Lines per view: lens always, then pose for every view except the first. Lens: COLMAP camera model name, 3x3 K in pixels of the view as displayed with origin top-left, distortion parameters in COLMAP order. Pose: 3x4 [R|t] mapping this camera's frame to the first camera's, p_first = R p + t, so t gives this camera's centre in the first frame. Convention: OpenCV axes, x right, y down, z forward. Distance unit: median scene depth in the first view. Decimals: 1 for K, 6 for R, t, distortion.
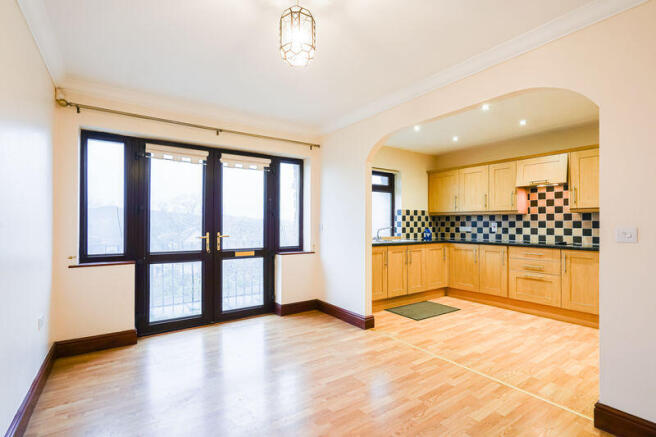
lens RADIAL K [[310.8, 0, 320.3], [0, 310.8, 221.6], [0, 0, 1]] dist [-0.018191, 0.007973]
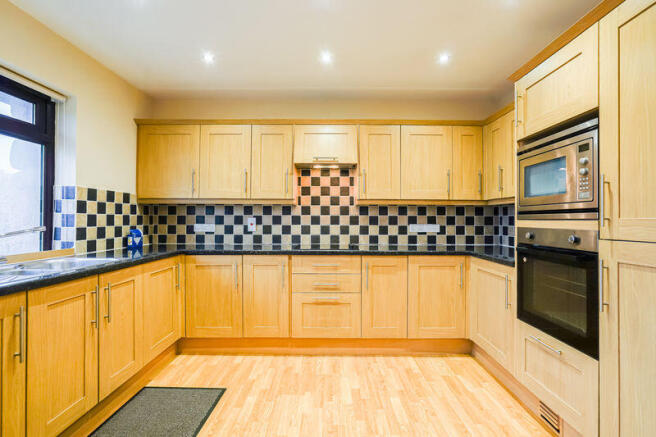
lens RADIAL K [[310.8, 0, 331.9], [0, 310.8, 216.7], [0, 0, 1]] dist [-0.018191, 0.007973]
pose [[0.557770, 0.004969, 0.829981, 0.132263], [-0.007282, 0.999973, -0.001093, 0.001415], [-0.829964, -0.005434, 0.557791, 0.581935]]
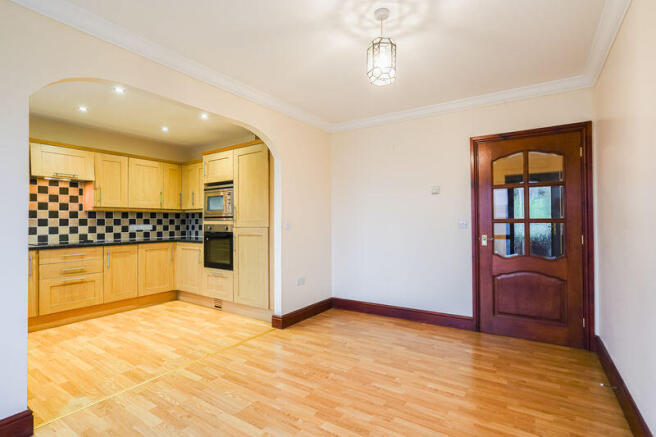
lens RADIAL K [[310.8, 0, 333.1], [0, 310.8, 218.4], [0, 0, 1]] dist [-0.018191, 0.007973]
pose [[-0.386095, 0.006907, 0.922433, -0.409686], [-0.002049, 0.999963, -0.008345, 0.003287], [-0.922457, -0.005113, -0.386067, 0.611417]]
